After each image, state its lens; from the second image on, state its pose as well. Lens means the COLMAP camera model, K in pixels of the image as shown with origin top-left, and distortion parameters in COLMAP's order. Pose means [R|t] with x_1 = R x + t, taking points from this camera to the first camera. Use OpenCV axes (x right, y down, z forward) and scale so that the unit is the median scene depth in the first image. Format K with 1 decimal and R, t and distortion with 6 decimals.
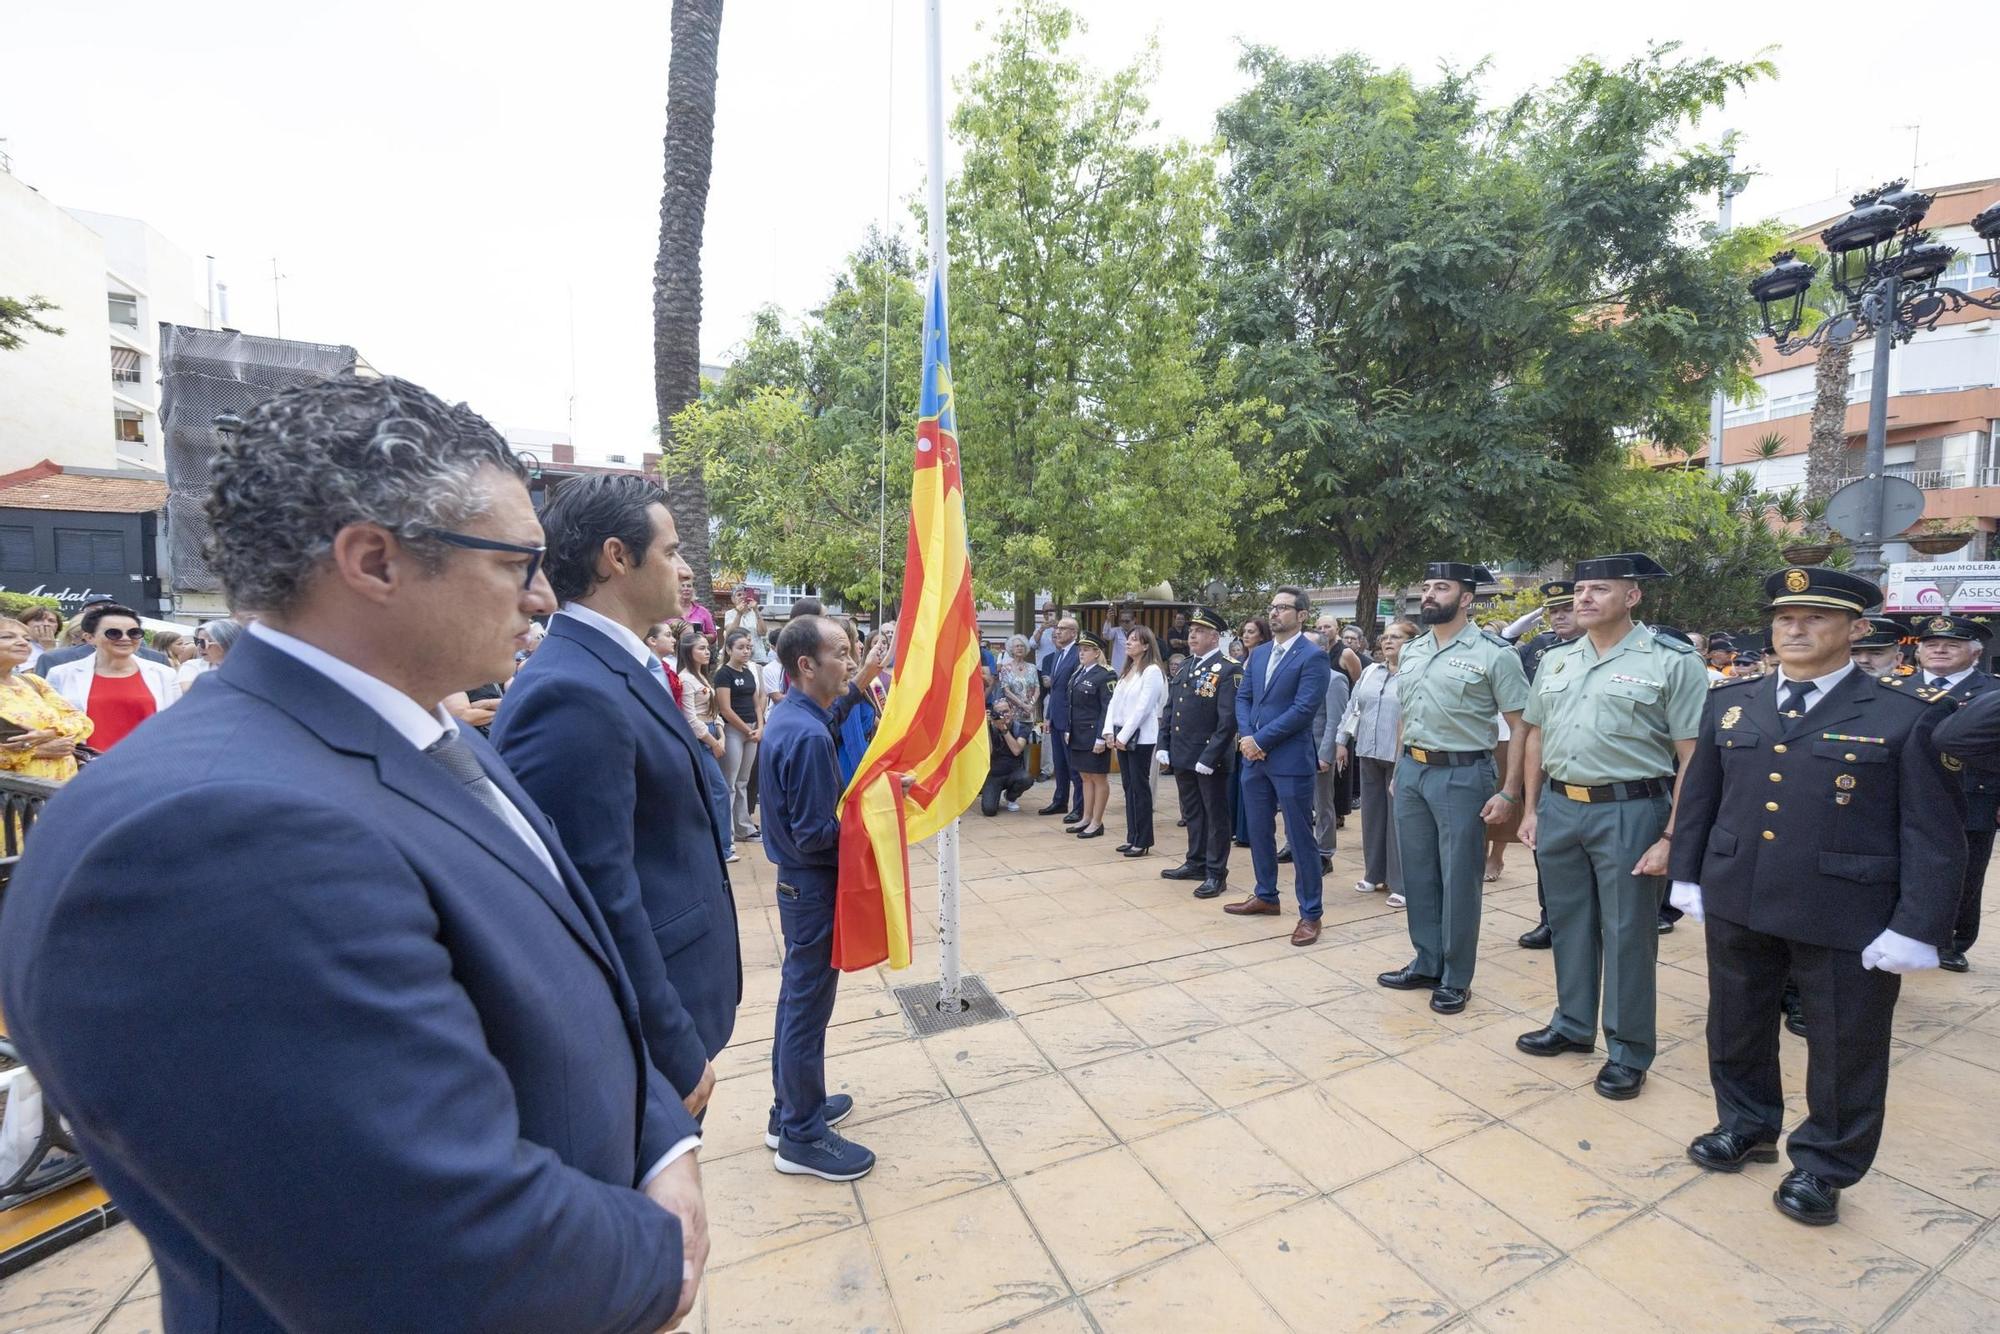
lens RADIAL K [[714.1, 0, 998.8], [0, 714.1, 674.1], [0, 0, 1]] dist [-0.009657, 0.002559]
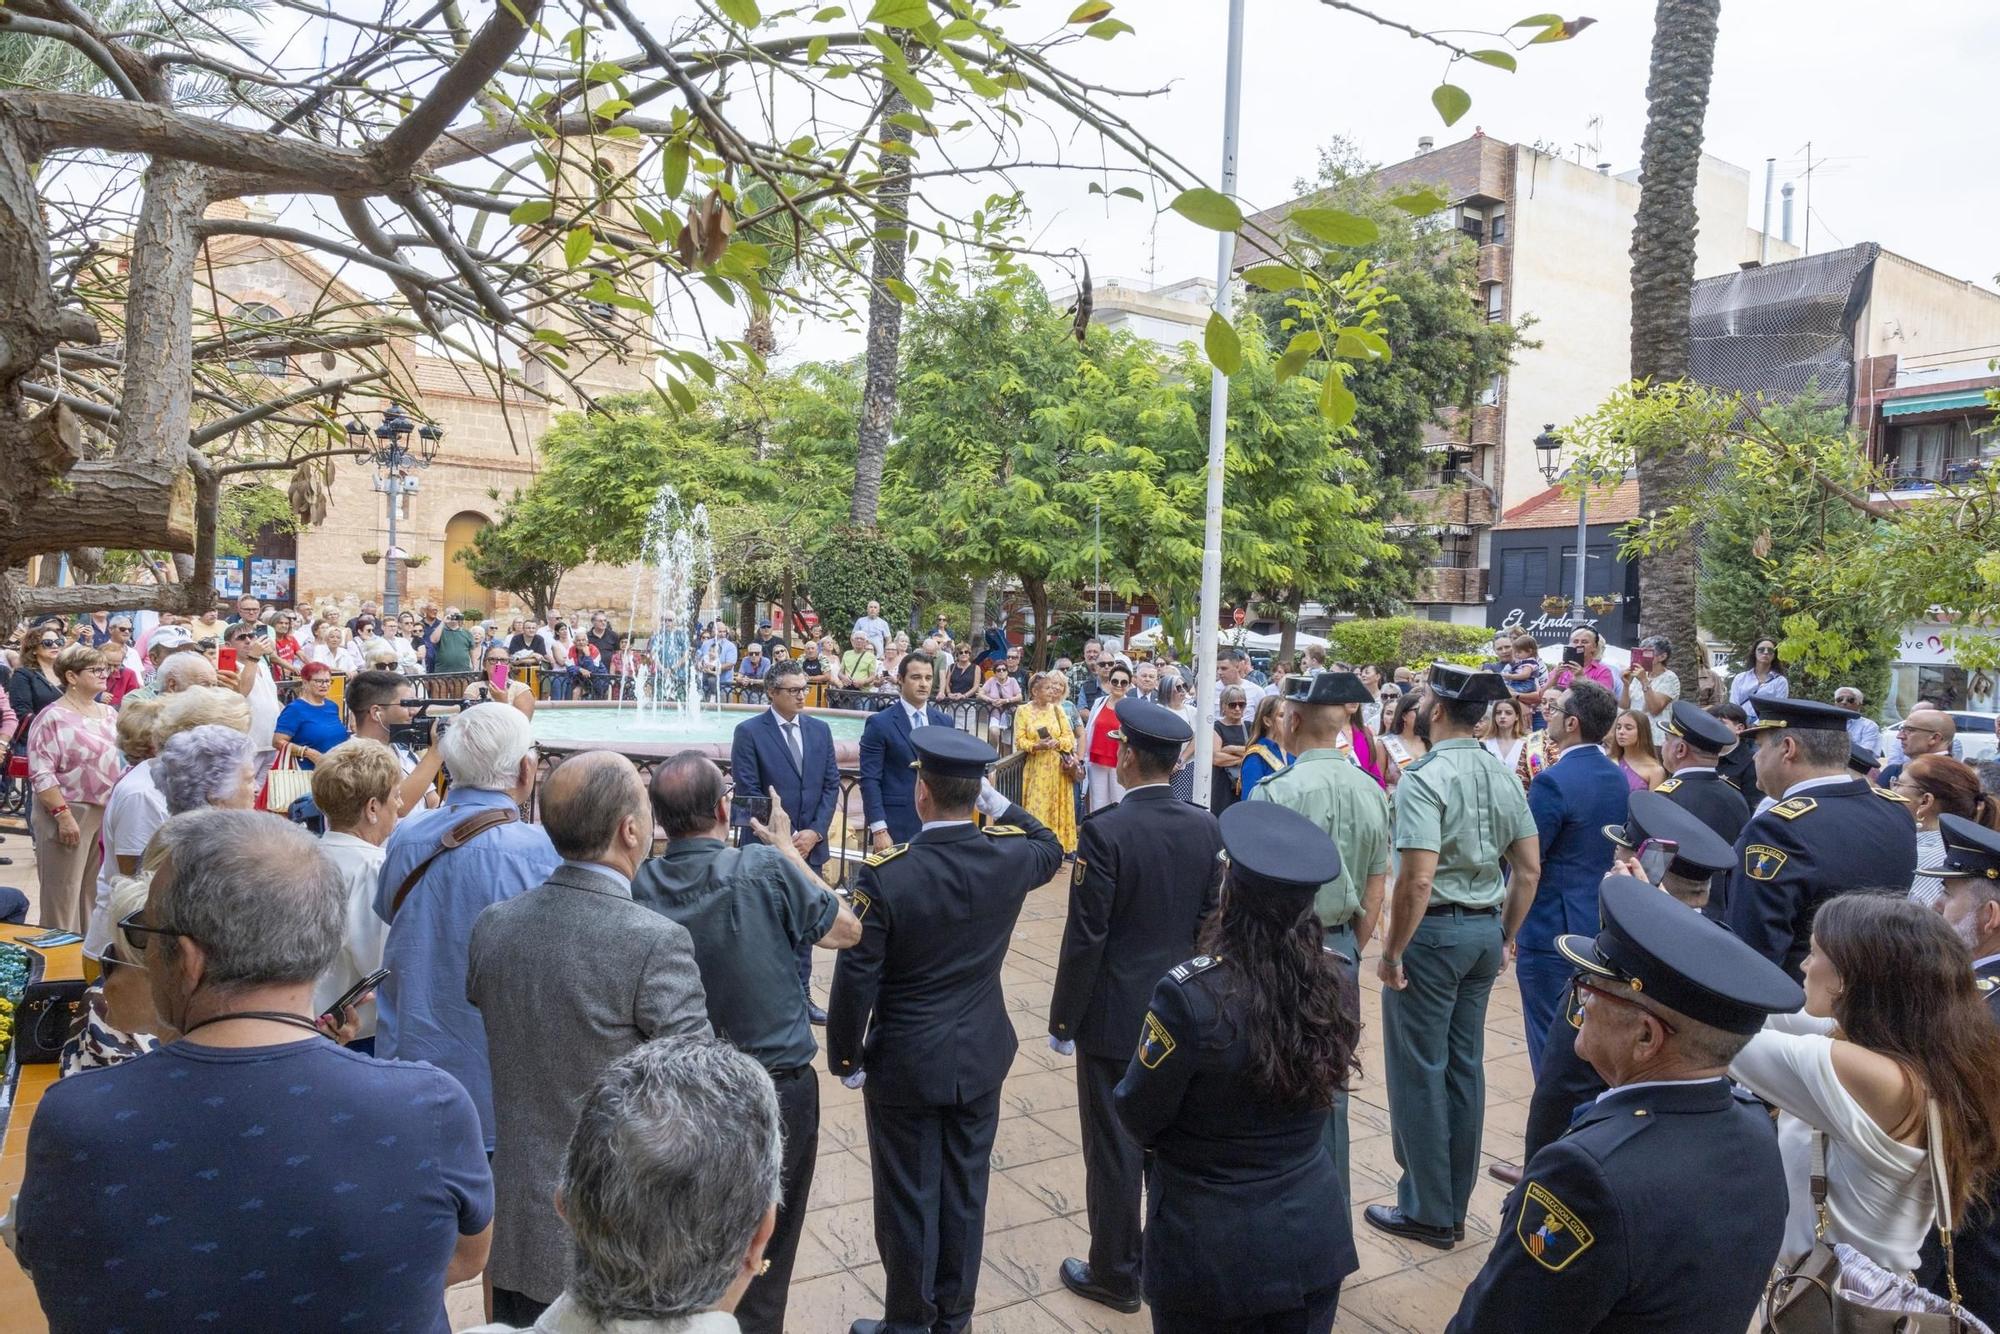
lens RADIAL K [[1333.9, 0, 1015.9], [0, 1333.9, 668.6], [0, 0, 1]] dist [-0.003040, 0.007762]
pose [[0.168321, 0.028665, -0.985315, 0.861332], [-0.084044, 0.996355, 0.014629, -0.057902], [0.982143, 0.080348, 0.170116, 0.125314]]
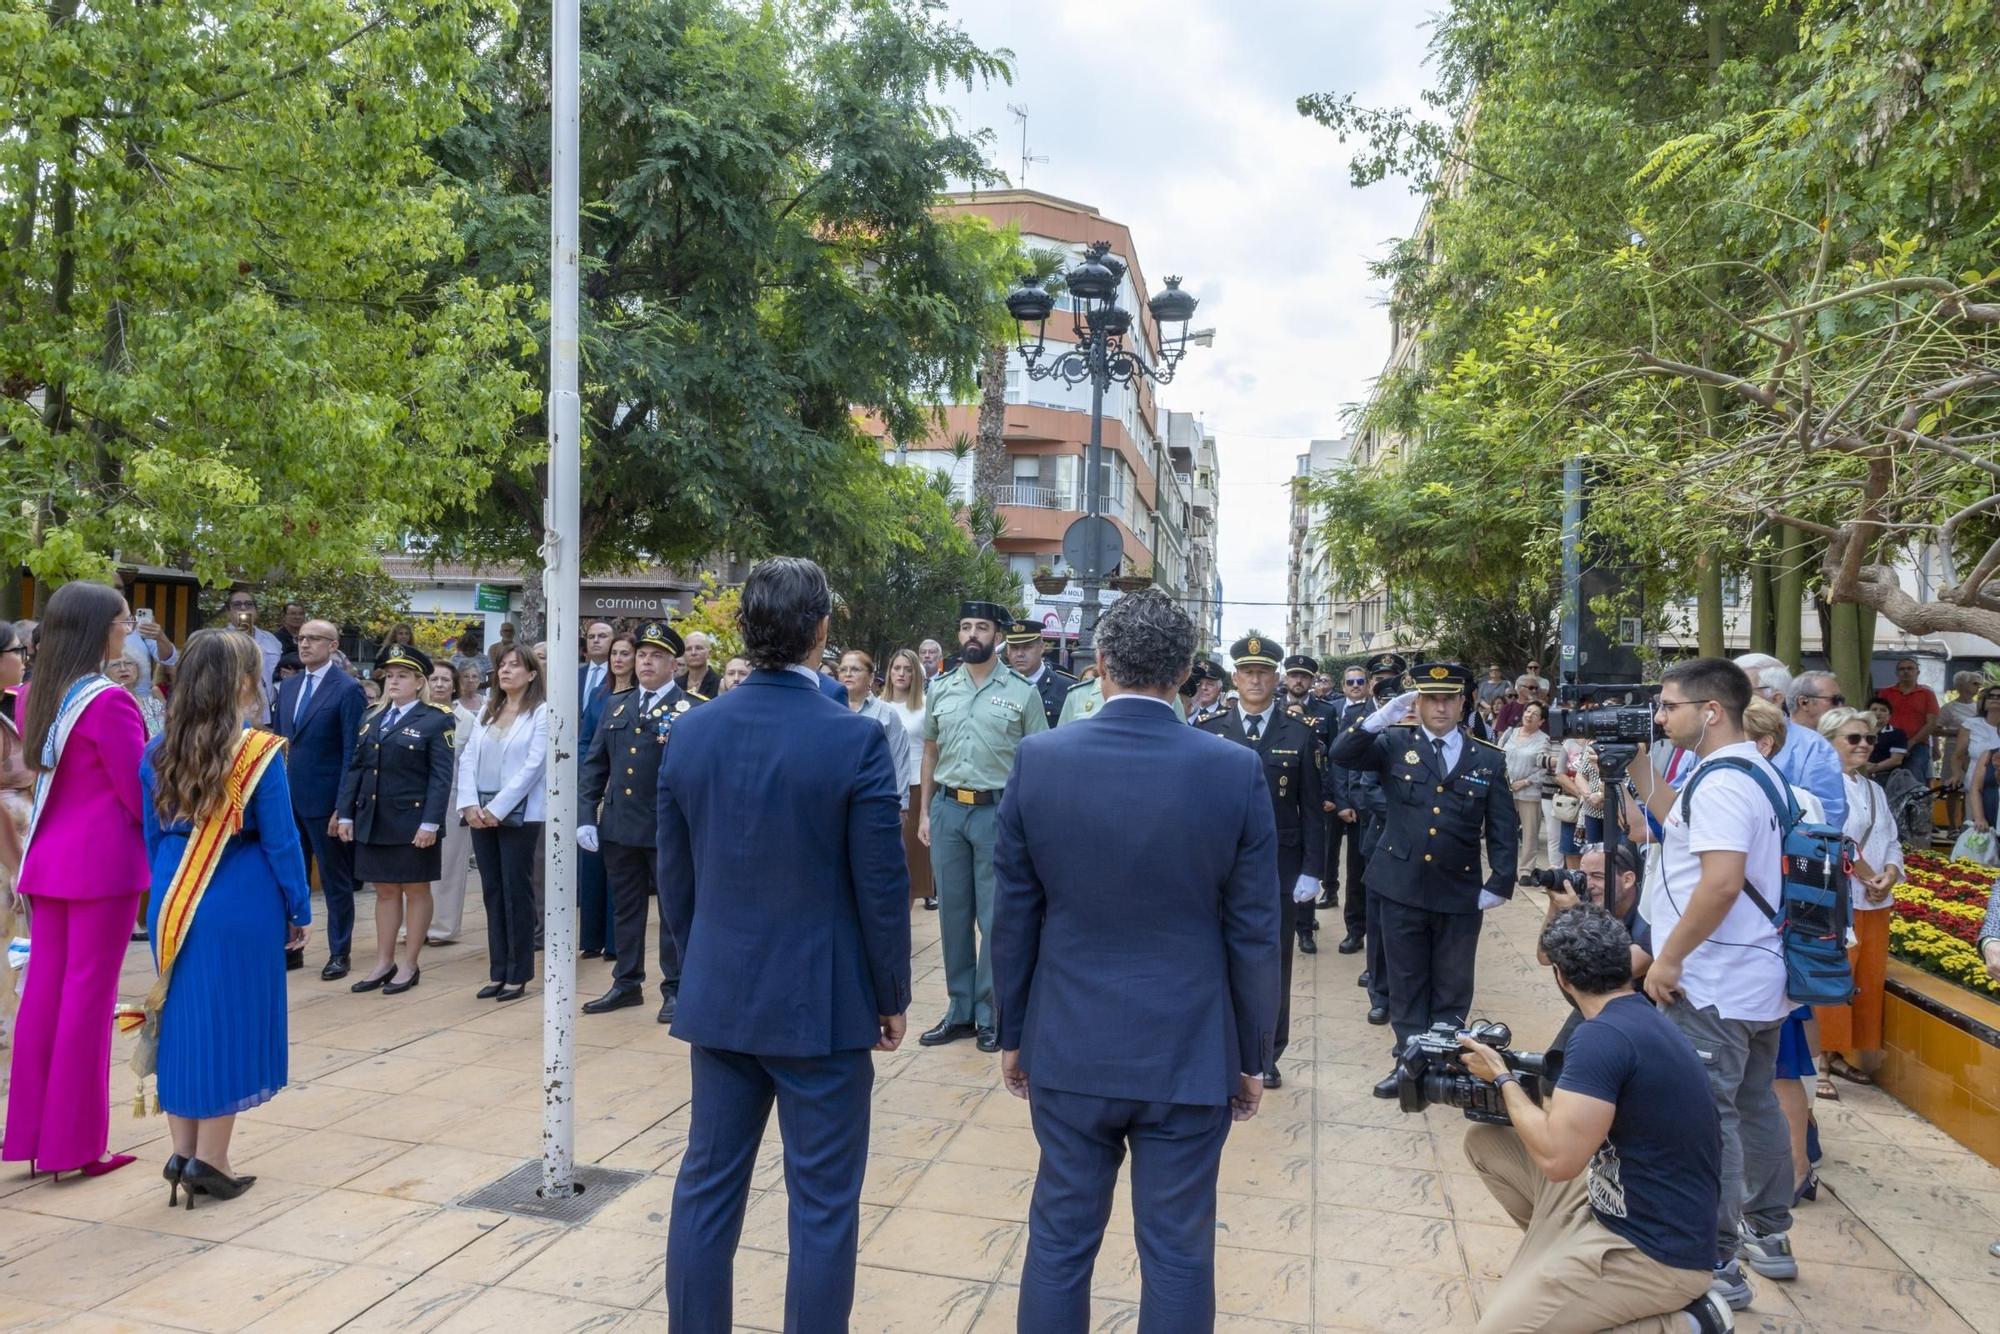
lens RADIAL K [[1333.9, 0, 953.8], [0, 1333.9, 675.9], [0, 0, 1]] dist [-0.003040, 0.007762]
pose [[0.632805, 0.006166, 0.774287, -0.364414], [0.014672, 0.999693, -0.019952, -0.006391], [-0.774172, 0.023986, 0.632520, -0.065604]]
